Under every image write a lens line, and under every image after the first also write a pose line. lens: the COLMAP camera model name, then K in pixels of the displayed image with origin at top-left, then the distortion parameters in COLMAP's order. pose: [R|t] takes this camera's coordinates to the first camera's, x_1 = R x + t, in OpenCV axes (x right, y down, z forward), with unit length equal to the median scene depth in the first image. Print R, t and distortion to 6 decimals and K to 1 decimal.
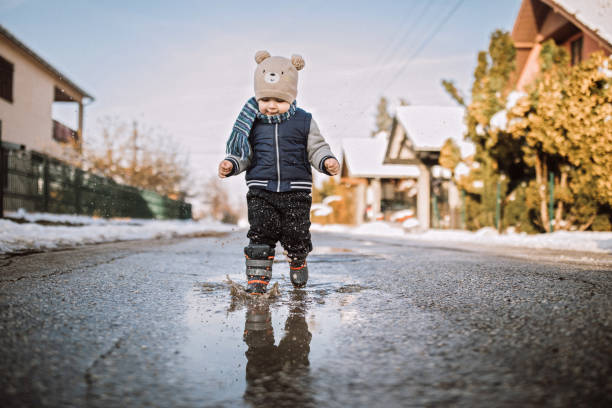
lens RADIAL K [[424.0, 0, 302.3], [0, 424.0, 206.2], [0, 0, 1]] dist [-0.004554, -0.001591]
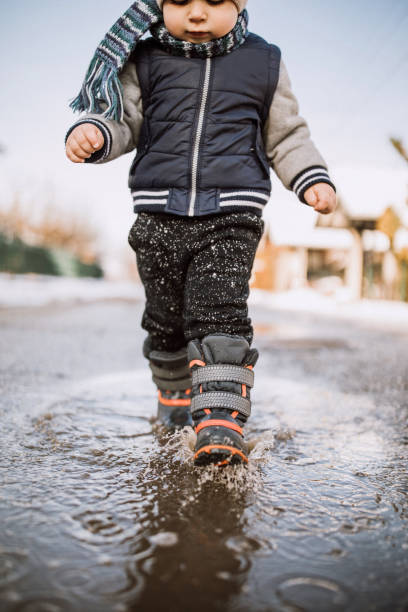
lens RADIAL K [[424.0, 0, 204.0], [0, 424.0, 306.0], [0, 0, 1]] dist [-0.004554, -0.001591]
pose [[0.998367, 0.047558, -0.031650, -0.009685], [-0.044953, 0.995903, 0.078462, 0.006100], [0.035252, -0.076912, 0.996415, 0.156372]]
